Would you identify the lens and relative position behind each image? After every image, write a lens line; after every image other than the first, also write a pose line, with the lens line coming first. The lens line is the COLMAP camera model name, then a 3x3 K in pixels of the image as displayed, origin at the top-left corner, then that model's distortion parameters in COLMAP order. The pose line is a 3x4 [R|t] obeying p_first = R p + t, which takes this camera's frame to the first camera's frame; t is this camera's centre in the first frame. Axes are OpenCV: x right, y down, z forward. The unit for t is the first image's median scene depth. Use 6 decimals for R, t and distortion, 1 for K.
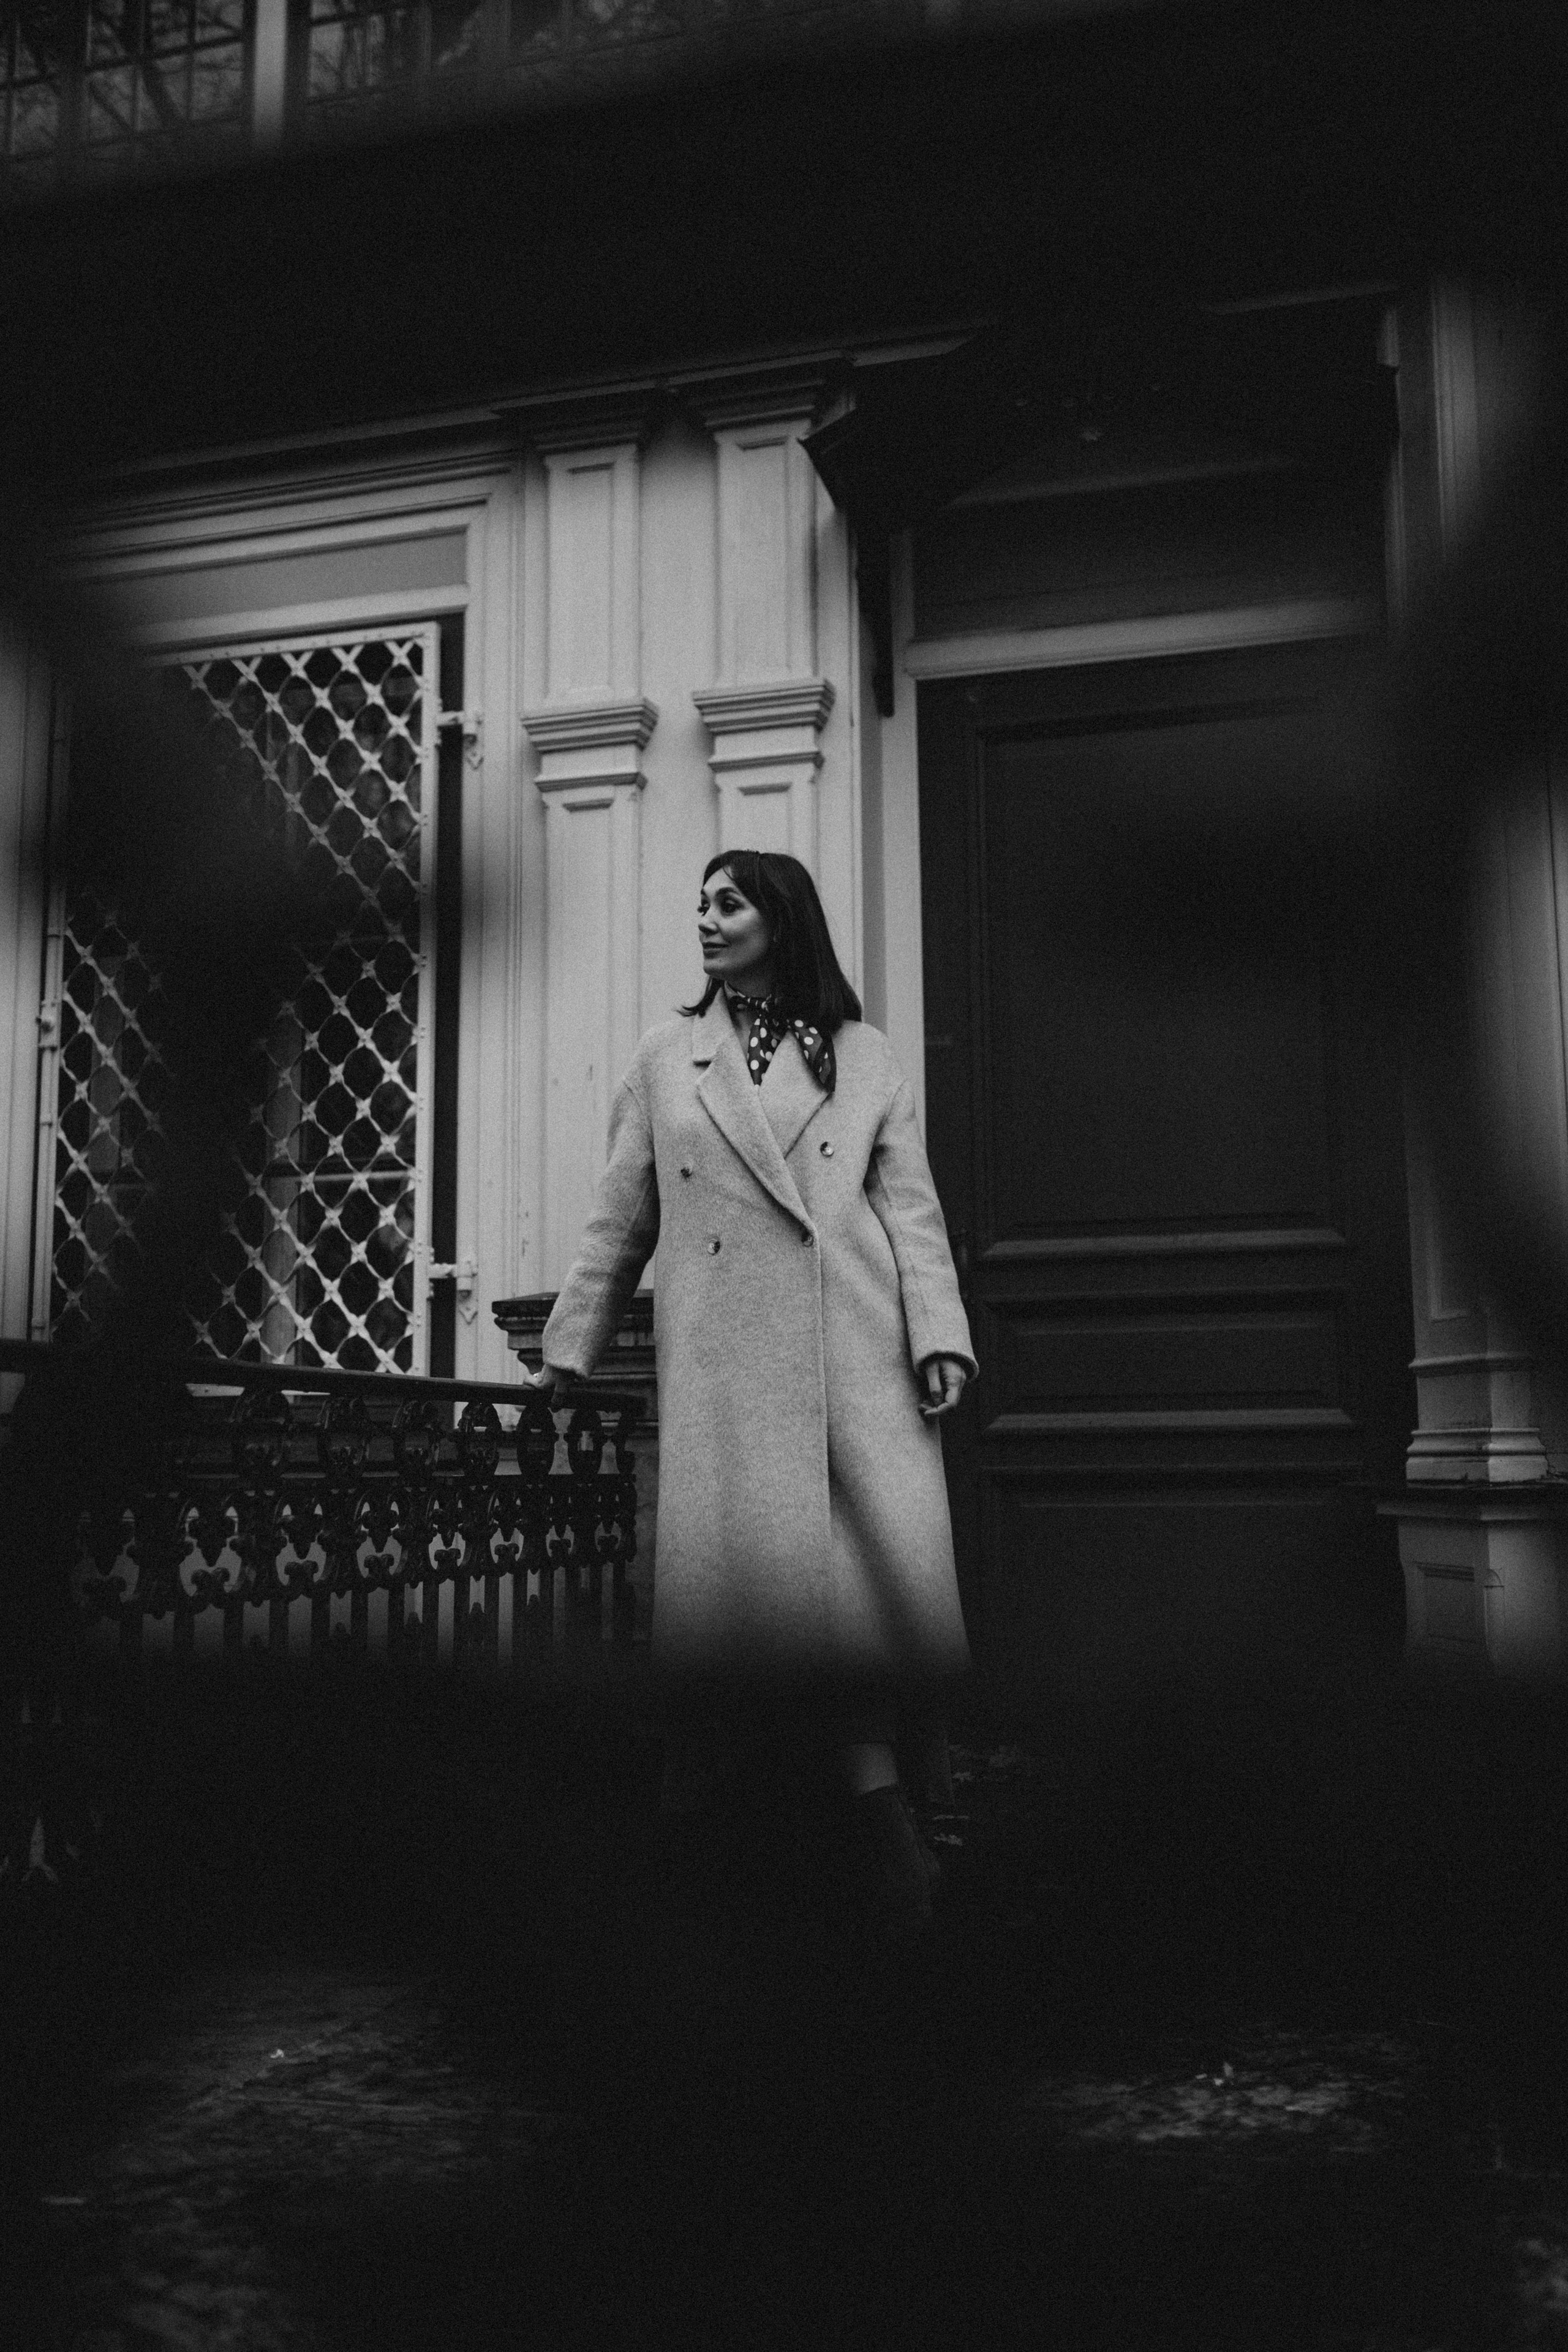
lens RADIAL K [[2246.7, 0, 783.2], [0, 2246.7, 1177.8], [0, 0, 1]] dist [-0.068447, 0.103661]
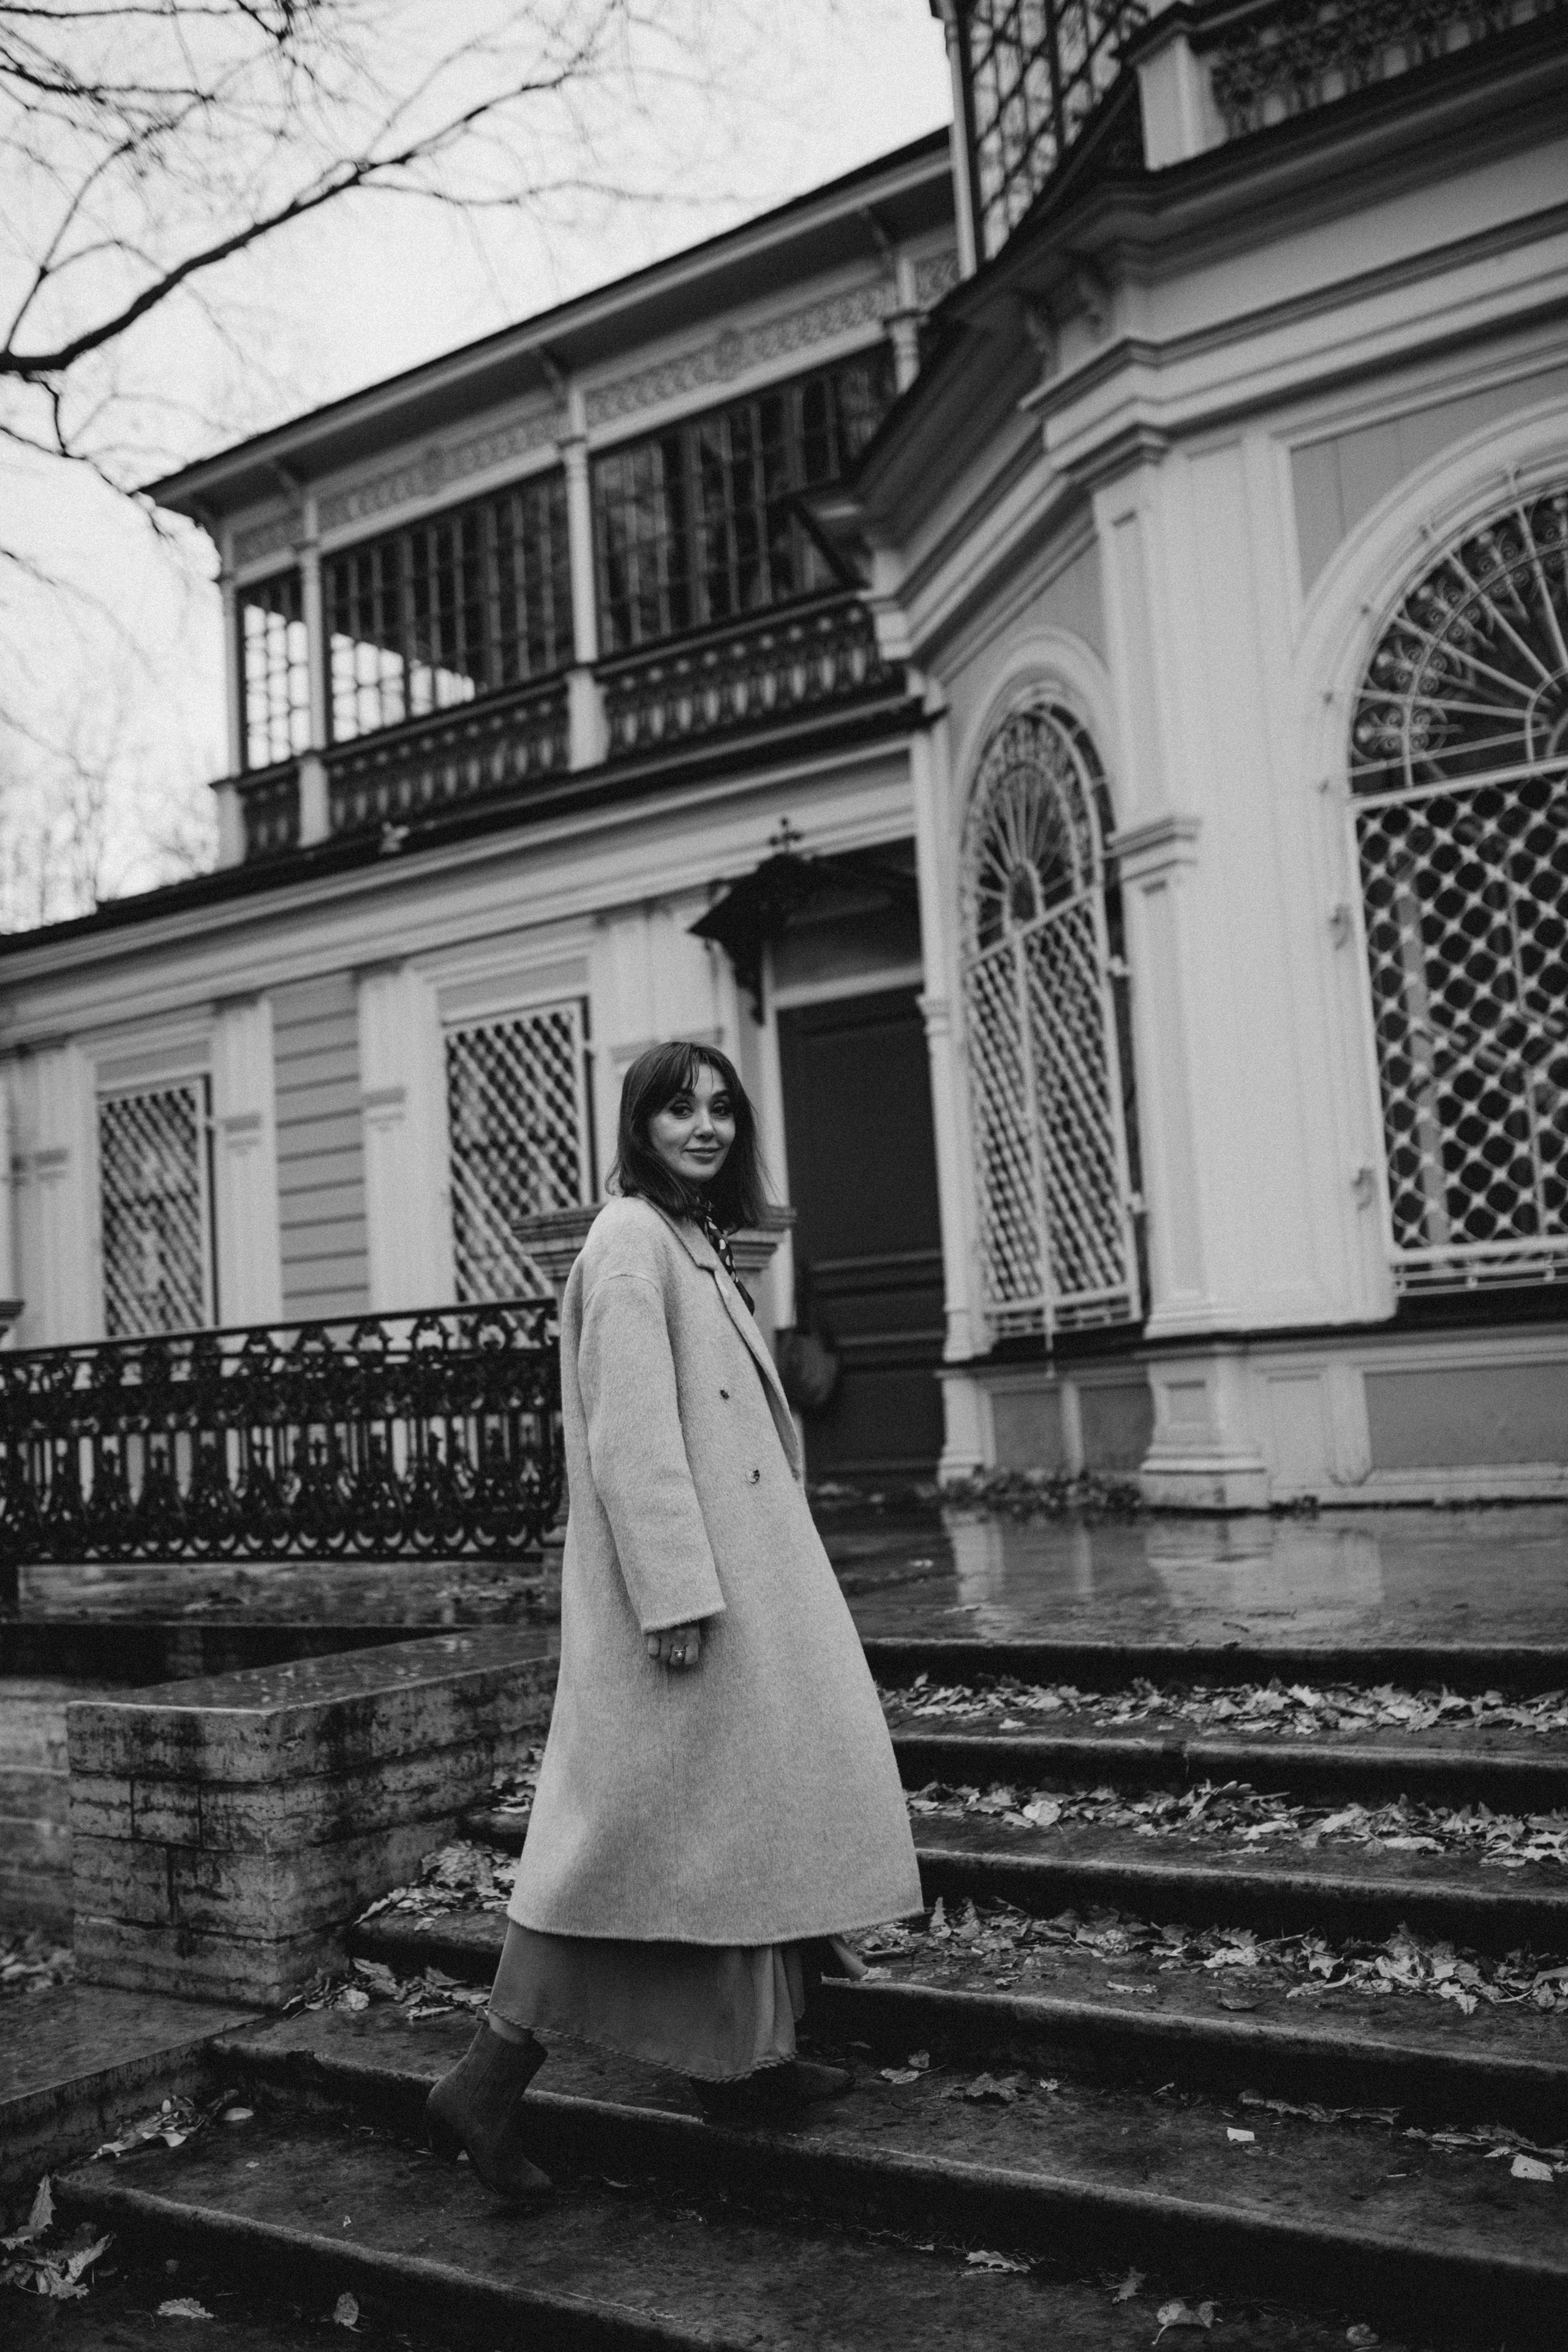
lens RADIAL K [[2246.7, 0, 783.2], [0, 2246.7, 1177.8], [0, 0, 1]] dist [-0.068447, 0.103661]
pose [[0.941645, -0.082627, -0.326308, 0.764910], [0.093696, 0.995432, 0.018320, -0.096428], [0.323304, -0.047825, 0.945086, -1.074781]]
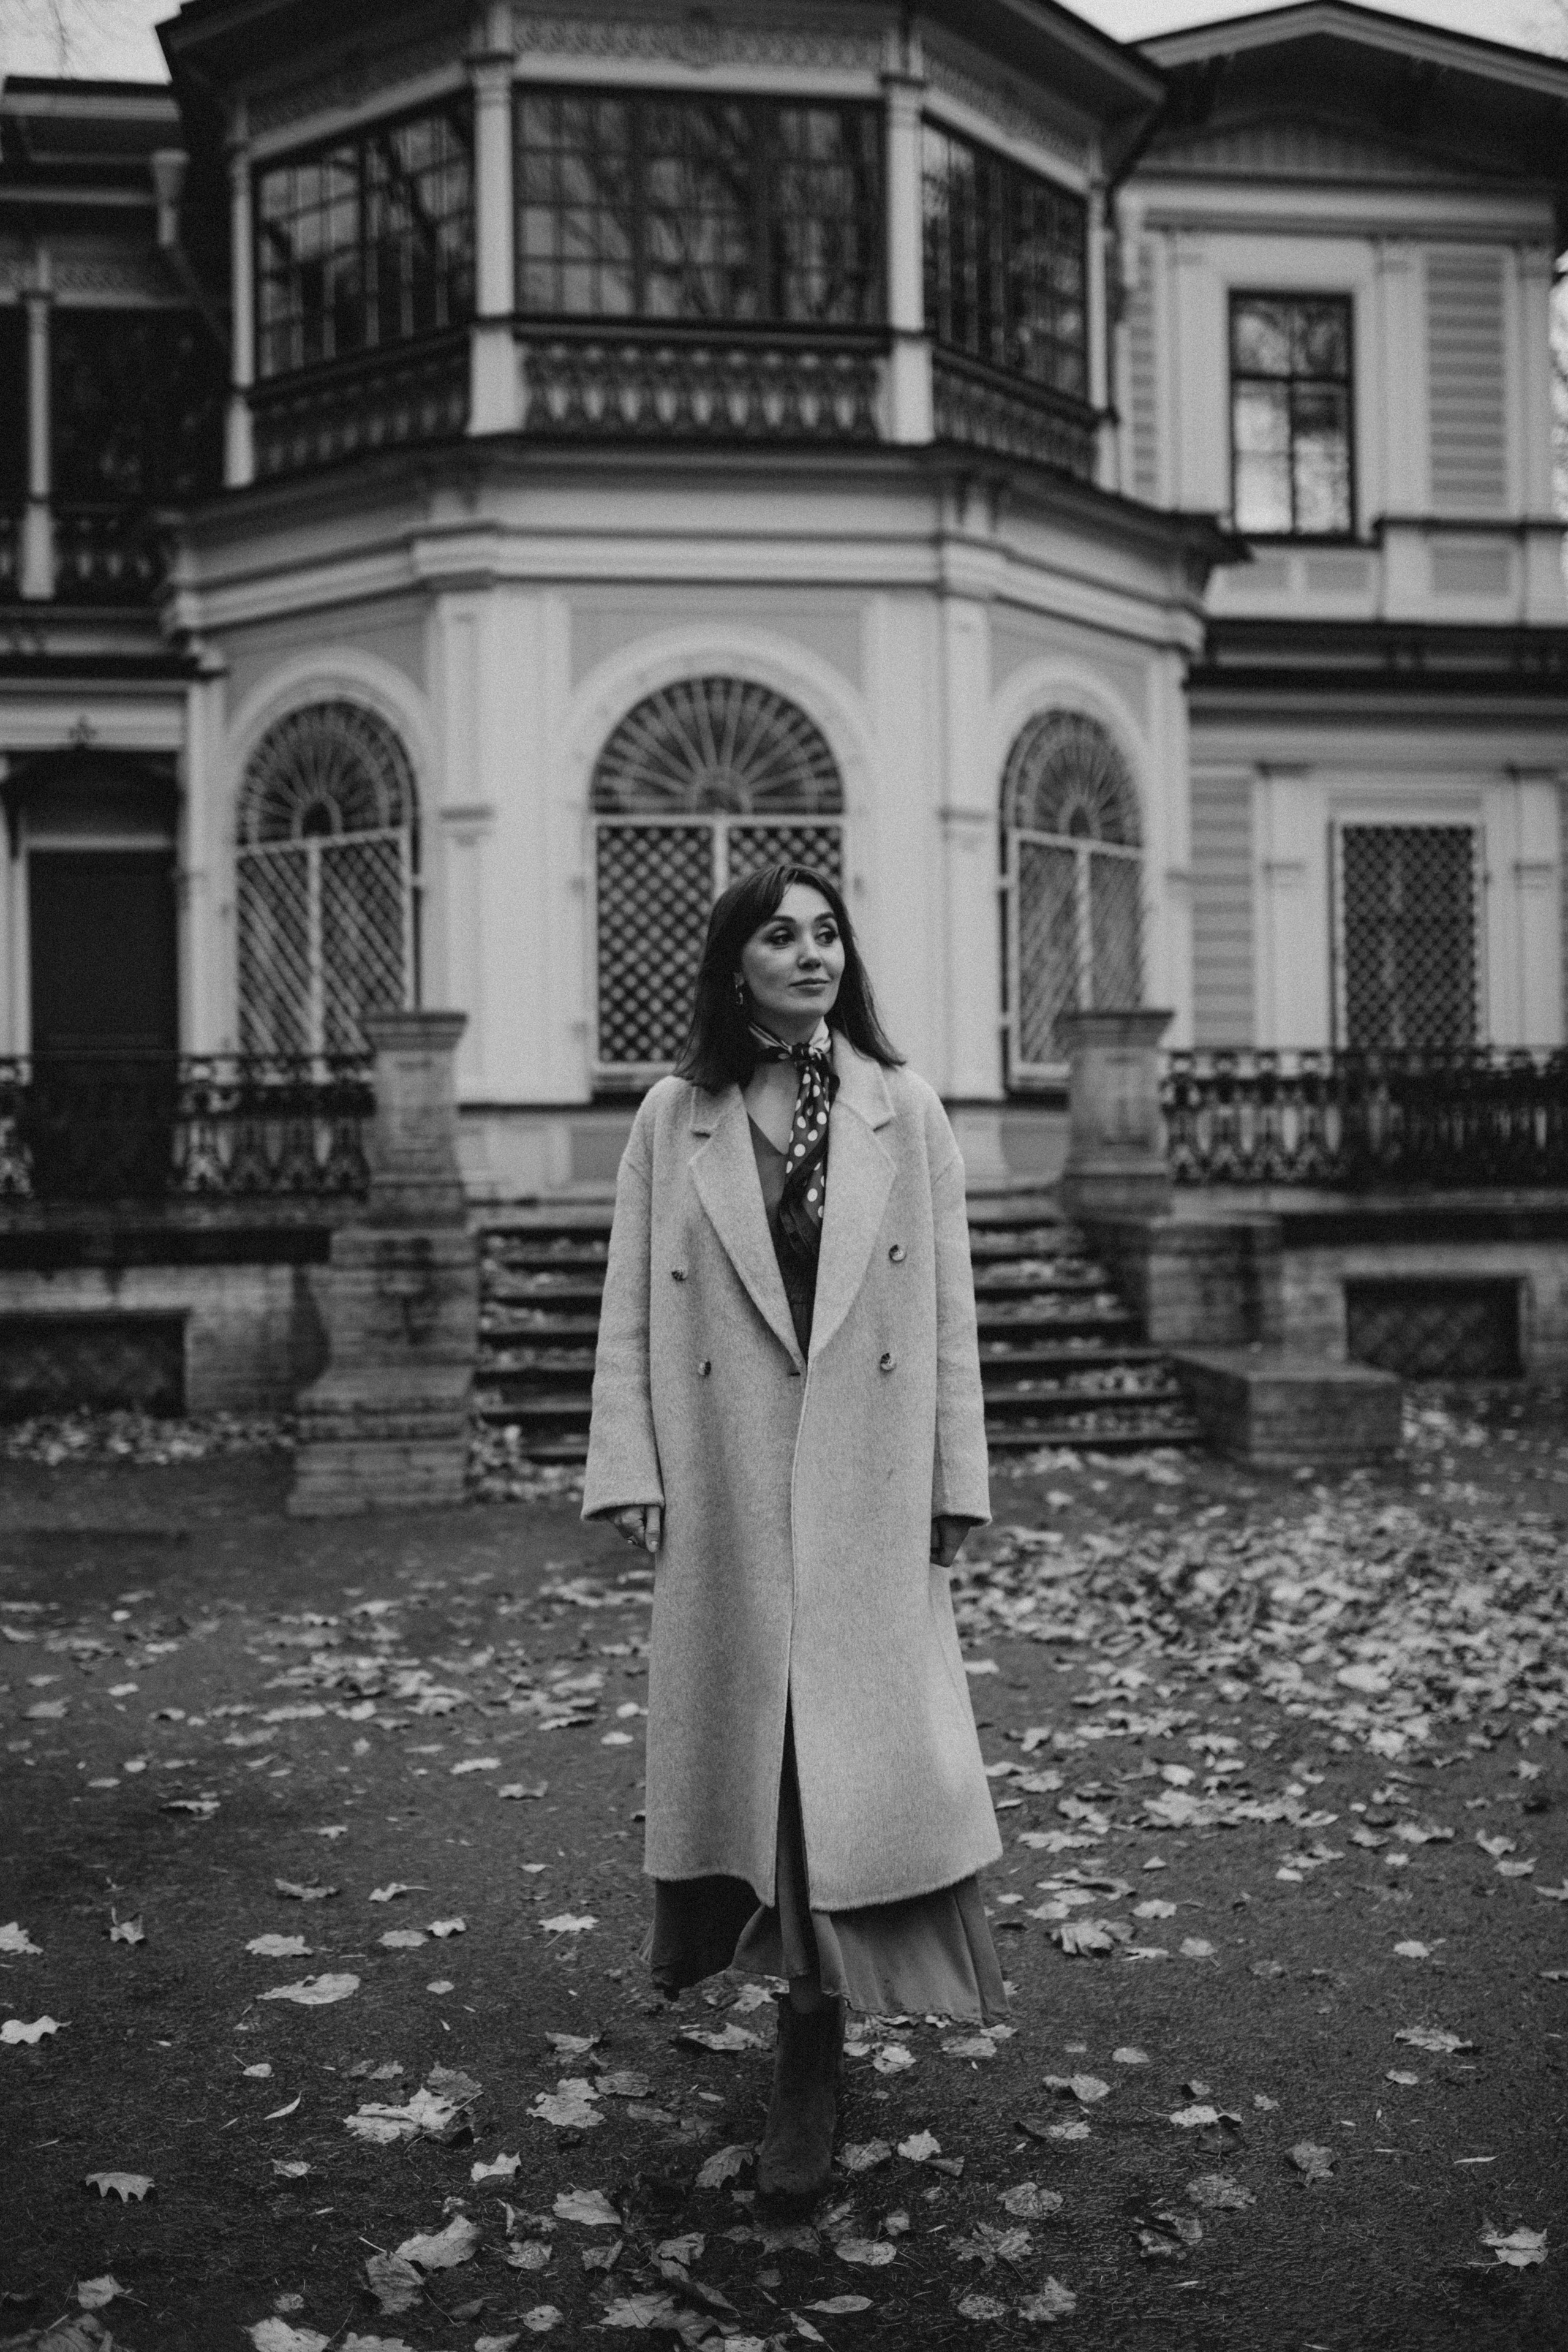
lens RADIAL K [[2241.6, 0, 781.6], [0, 2241.6, 1178.8], [0, 0, 1]] dist [-0.071623, 0.120539]
pose [[0.923637, -0.006557, 0.383212, -0.148176], [-0.041422, 0.992289, 0.116817, -0.172584], [-0.381023, -0.123770, 0.916244, -2.131188]]
